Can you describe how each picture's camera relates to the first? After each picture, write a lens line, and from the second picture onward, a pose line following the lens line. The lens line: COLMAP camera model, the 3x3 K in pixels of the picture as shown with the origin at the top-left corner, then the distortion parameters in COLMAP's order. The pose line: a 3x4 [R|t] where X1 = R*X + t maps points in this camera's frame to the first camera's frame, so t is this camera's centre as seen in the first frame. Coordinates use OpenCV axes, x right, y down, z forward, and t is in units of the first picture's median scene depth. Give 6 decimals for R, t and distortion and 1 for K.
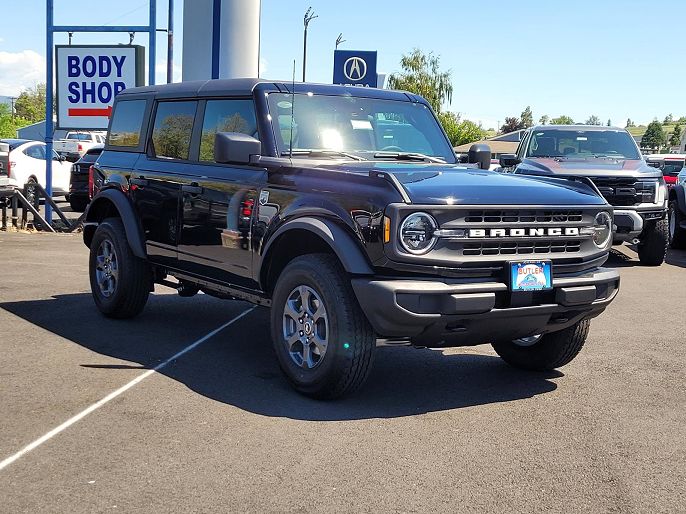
lens RADIAL K [[1048.3, 0, 319.4], [0, 1048.3, 246.6], [0, 0, 1]] dist [0.251410, 0.000000]
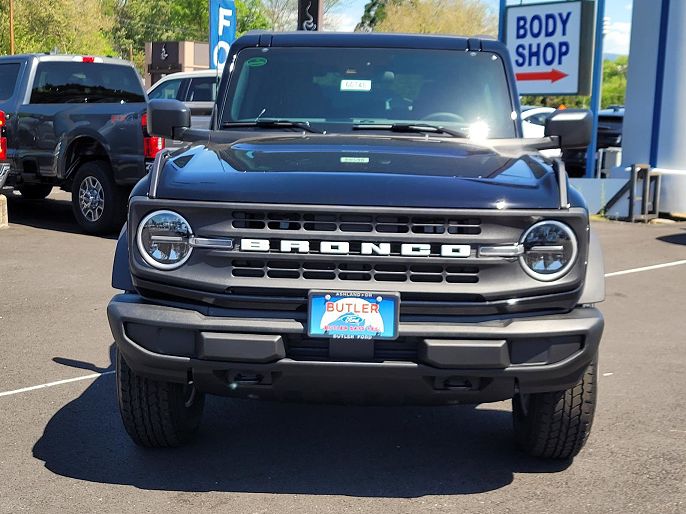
lens RADIAL K [[1092.2, 0, 346.4], [0, 1092.2, 257.3], [0, 0, 1]] dist [-0.105941, 0.000000]
pose [[0.797044, 0.071629, -0.599658, 0.585585], [-0.048620, 0.997329, 0.054507, -0.043425], [0.601961, -0.014289, 0.798398, 0.458079]]
